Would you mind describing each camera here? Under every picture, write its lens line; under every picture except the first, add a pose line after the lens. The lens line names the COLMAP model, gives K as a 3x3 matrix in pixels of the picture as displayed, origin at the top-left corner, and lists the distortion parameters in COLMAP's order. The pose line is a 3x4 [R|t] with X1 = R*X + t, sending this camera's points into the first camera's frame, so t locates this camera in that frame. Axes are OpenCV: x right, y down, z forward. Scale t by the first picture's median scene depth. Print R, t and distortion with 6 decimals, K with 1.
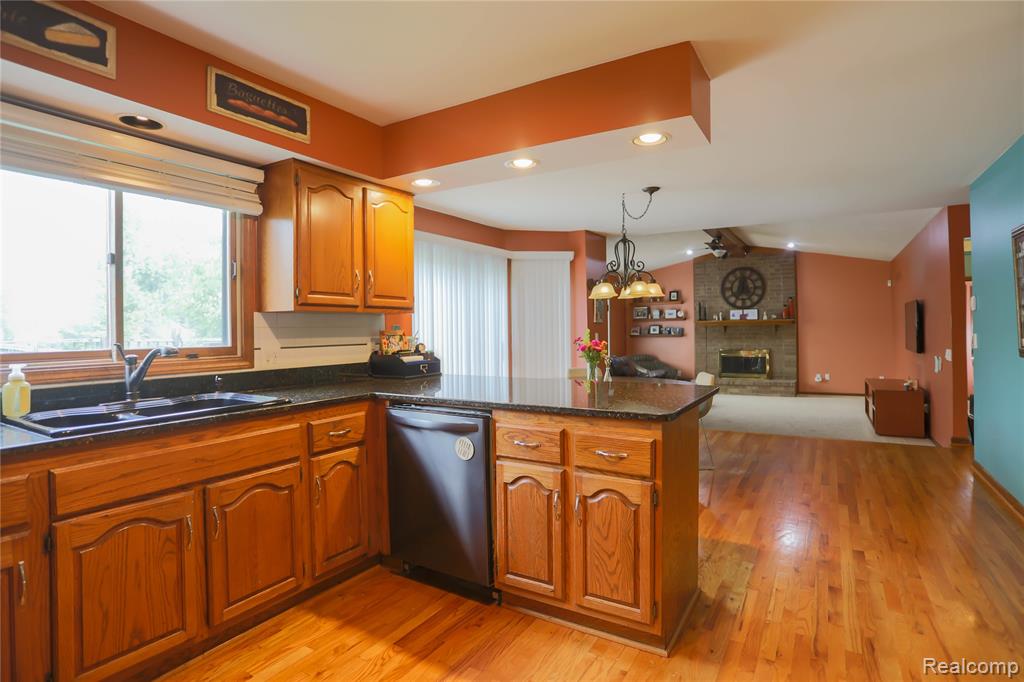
lens RADIAL K [[528.7, 0, 512.8], [0, 528.7, 328.2], [0, 0, 1]] dist [-0.077222, 0.034449]
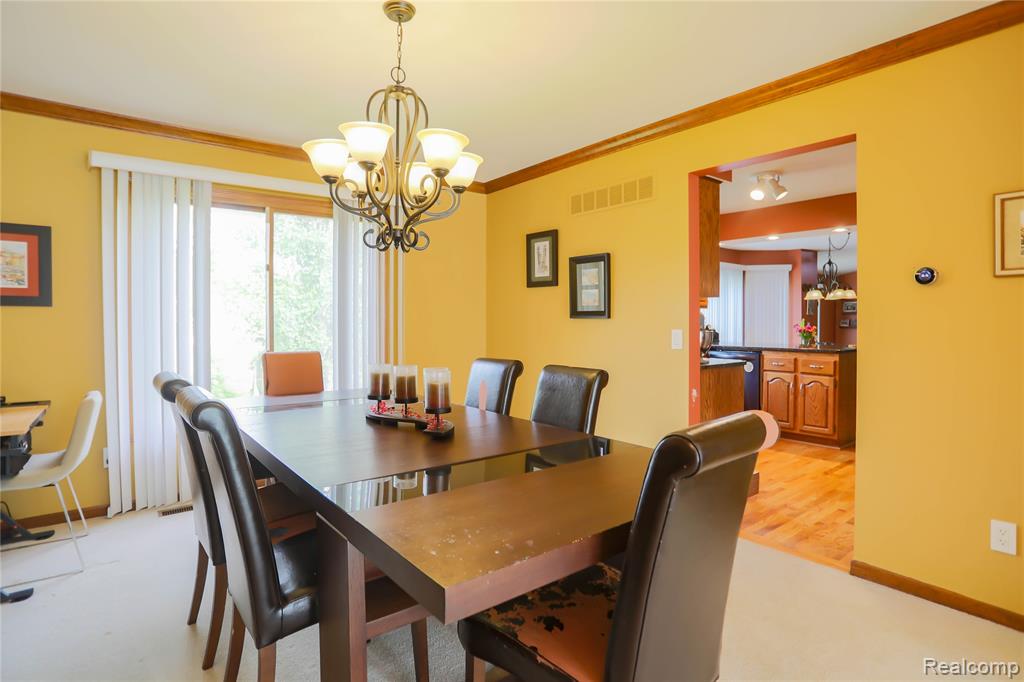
lens RADIAL K [[528.7, 0, 512.8], [0, 528.7, 328.2], [0, 0, 1]] dist [-0.077222, 0.034449]
pose [[0.936775, 0.015898, -0.349571, -0.264789], [-0.010231, 0.999785, 0.018051, 0.021532], [0.349783, -0.013333, 0.936736, -1.539211]]
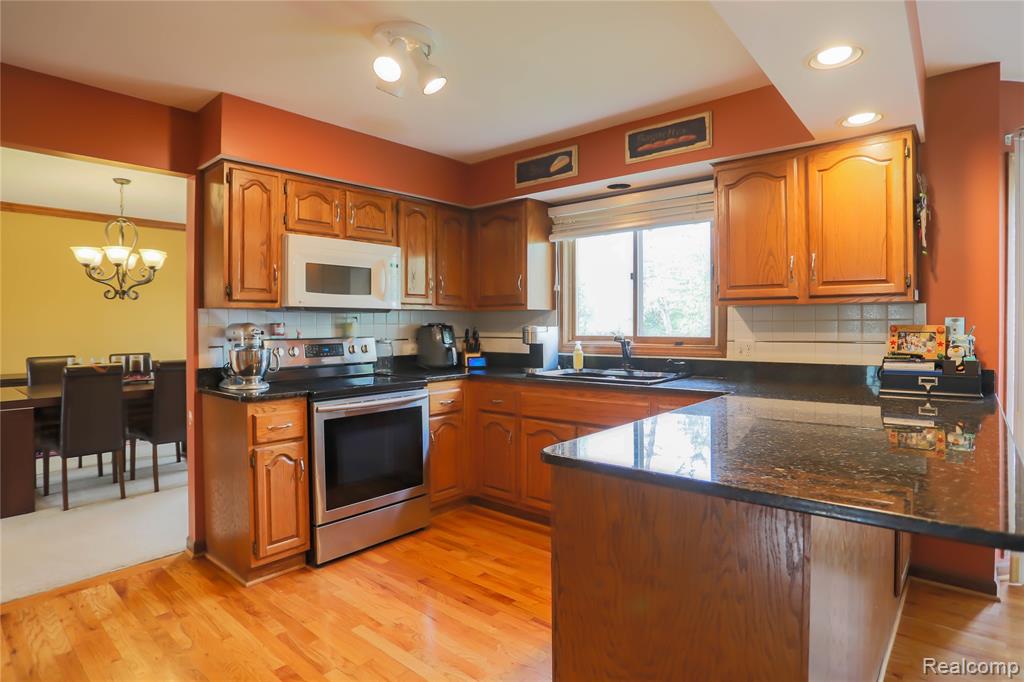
lens RADIAL K [[528.7, 0, 512.8], [0, 528.7, 328.2], [0, 0, 1]] dist [-0.077222, 0.034449]
pose [[-0.157778, 0.021887, -0.987232, 0.788863], [0.009560, 0.999741, 0.020636, -0.016175], [0.987428, -0.006182, -0.157946, 0.848849]]
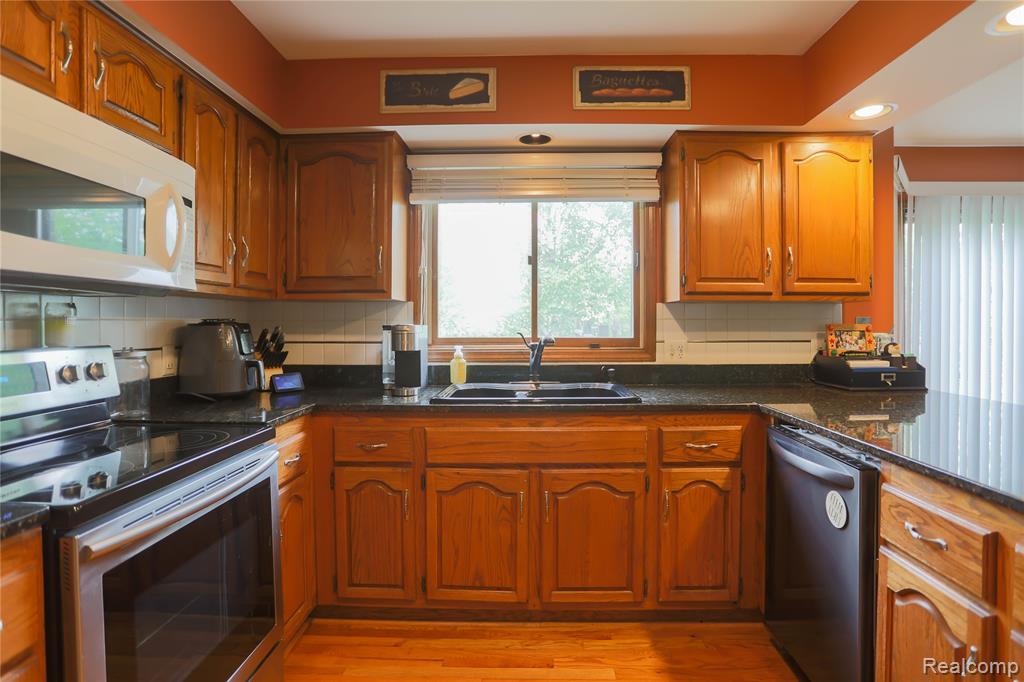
lens RADIAL K [[528.7, 0, 512.8], [0, 528.7, 328.2], [0, 0, 1]] dist [-0.077222, 0.034449]
pose [[0.495982, 0.021573, -0.868065, 0.248582], [-0.004116, 0.999739, 0.022493, -0.006306], [0.868323, -0.007583, 0.495941, 0.338538]]
